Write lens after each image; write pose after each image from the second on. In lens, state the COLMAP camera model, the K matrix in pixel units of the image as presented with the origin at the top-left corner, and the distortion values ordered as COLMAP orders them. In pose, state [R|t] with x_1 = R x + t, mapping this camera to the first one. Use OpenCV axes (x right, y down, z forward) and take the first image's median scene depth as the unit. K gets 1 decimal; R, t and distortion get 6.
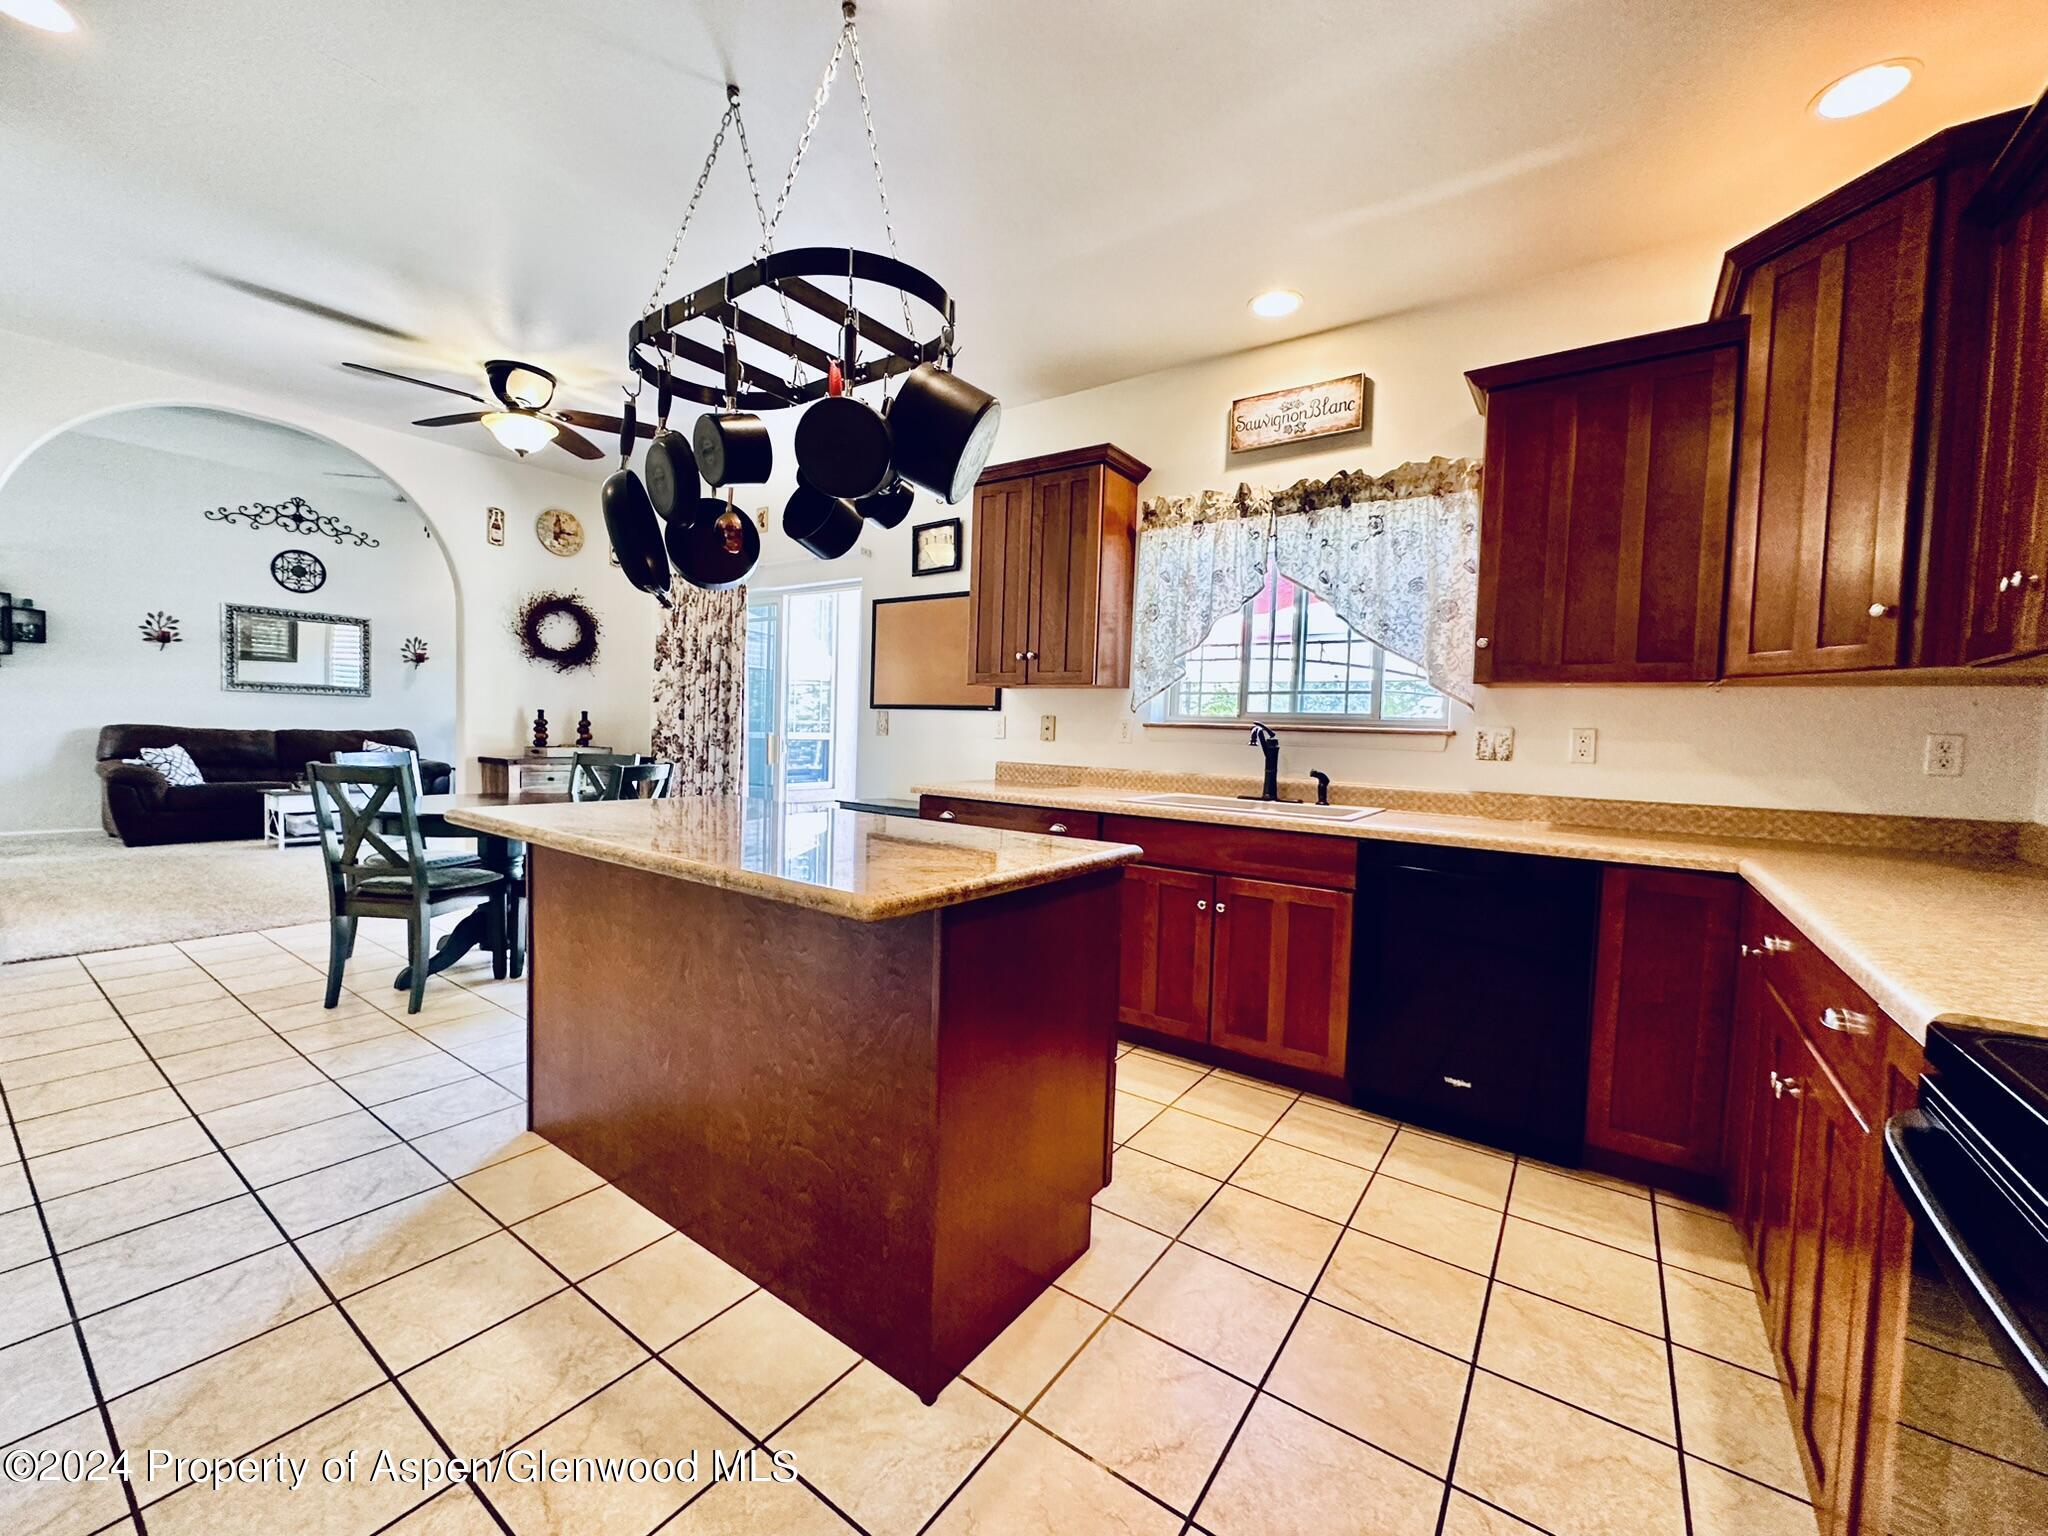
lens RADIAL K [[813.4, 0, 1024.0], [0, 813.4, 768.0], [0, 0, 1]] dist [0.000167, 0.000798]
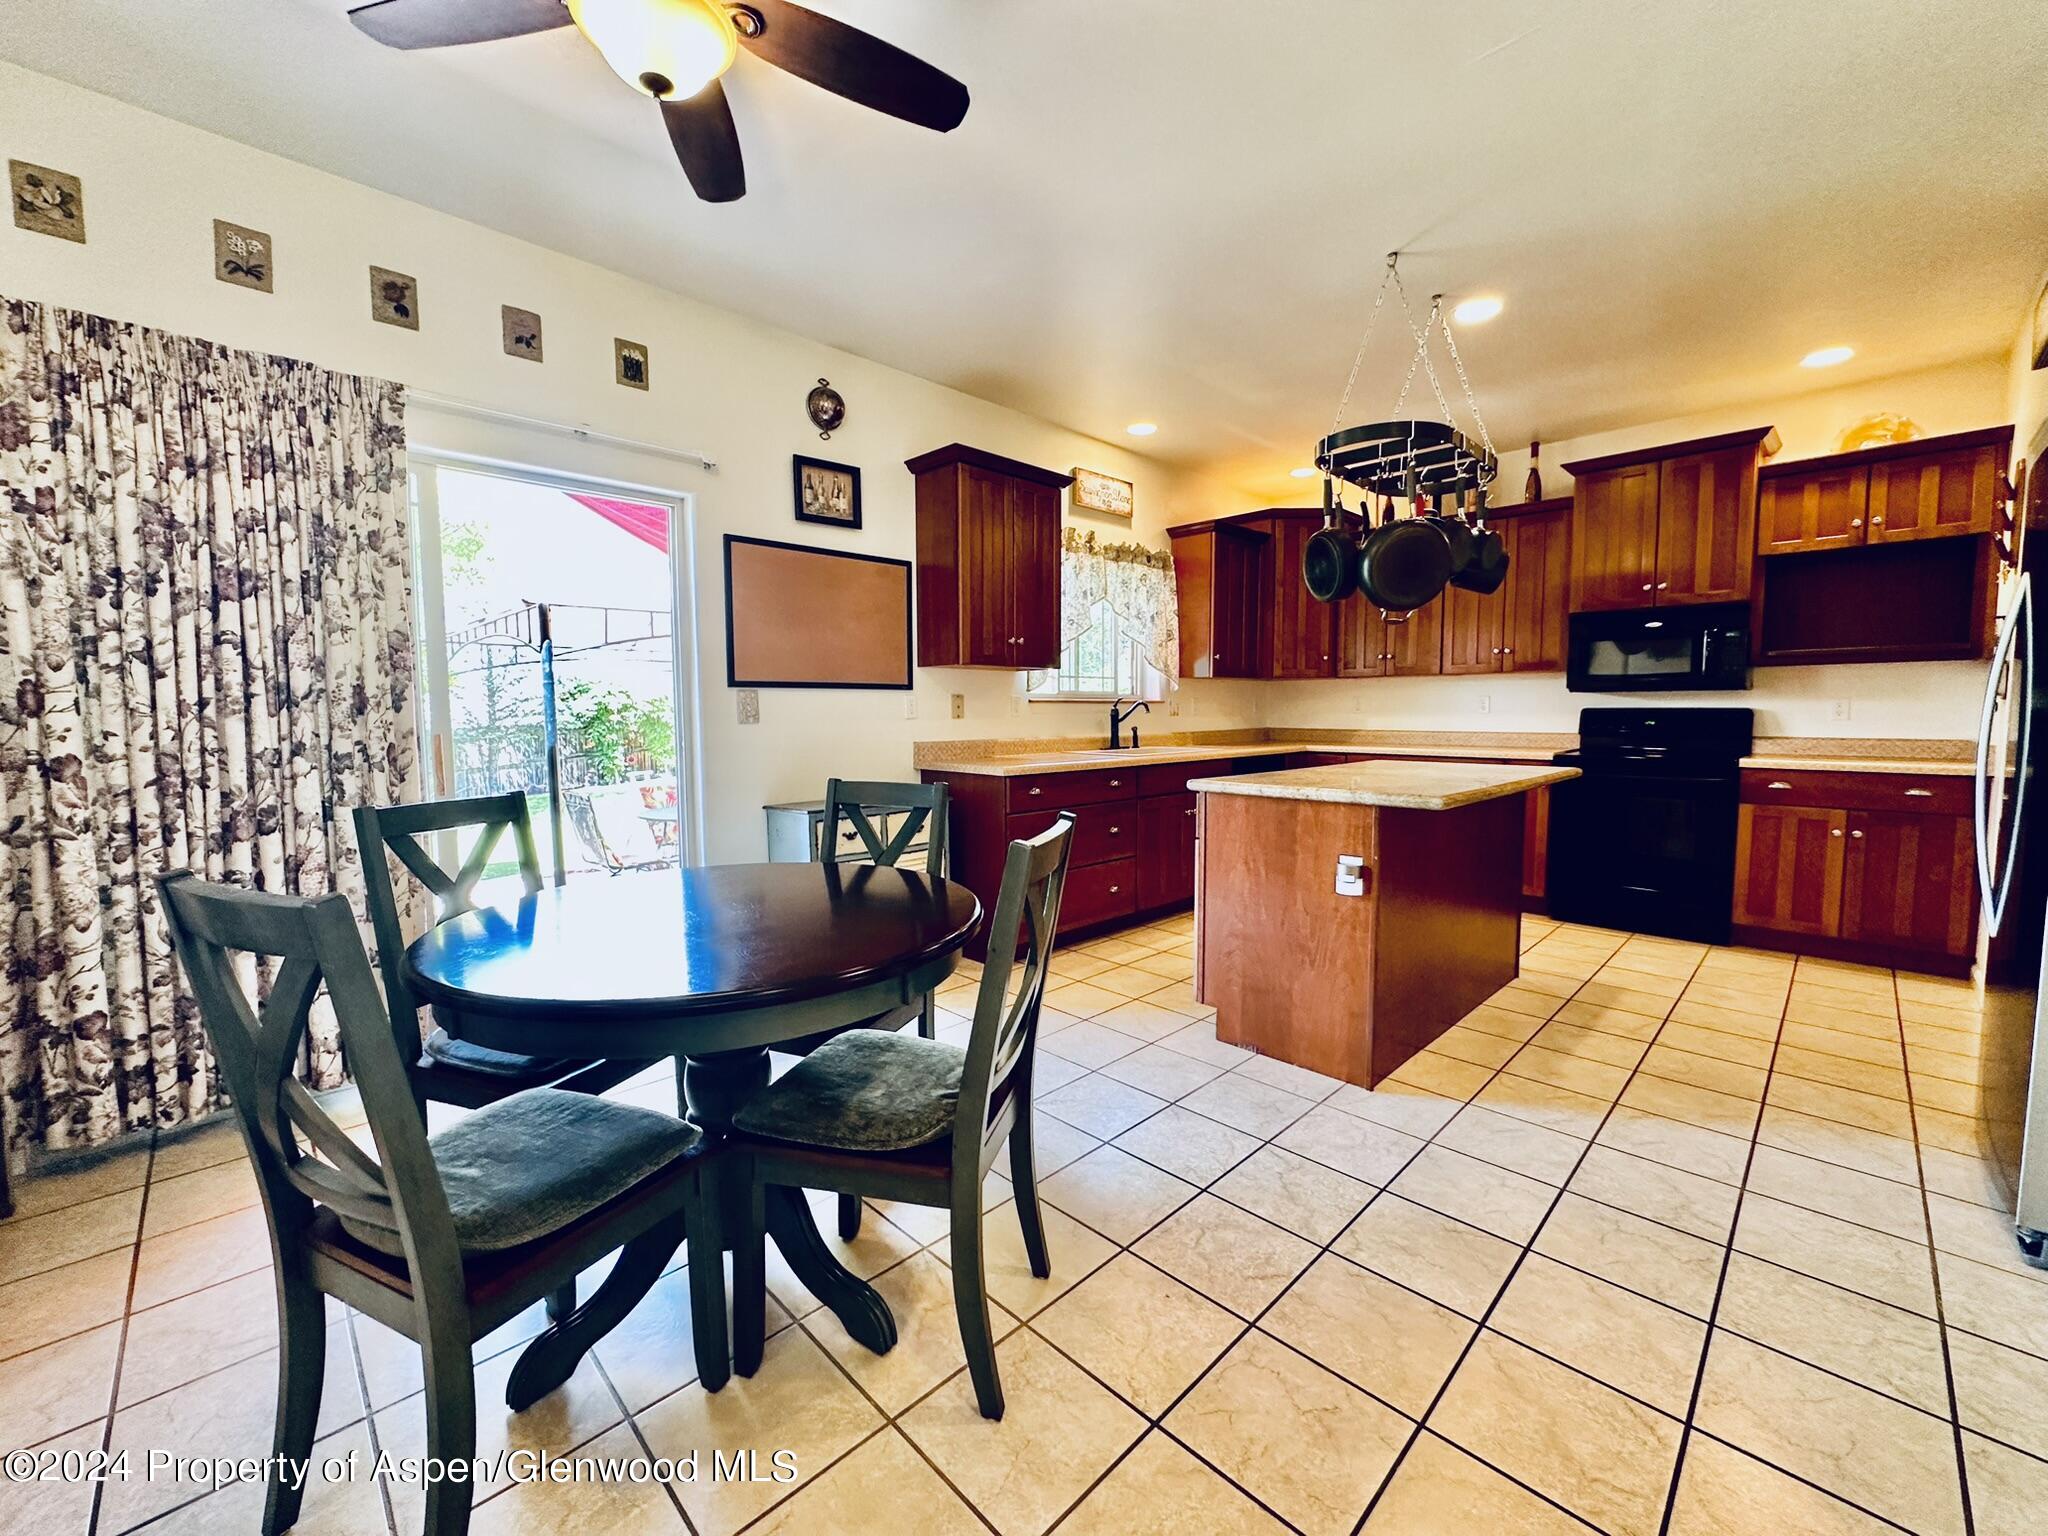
lens RADIAL K [[813.4, 0, 1024.0], [0, 813.4, 768.0], [0, 0, 1]] dist [0.000167, 0.000798]
pose [[0.175871, -0.104203, 0.978882, -2.113493], [0.056670, 0.993804, 0.095610, -0.137772], [-0.982781, 0.038658, 0.180687, 1.539282]]
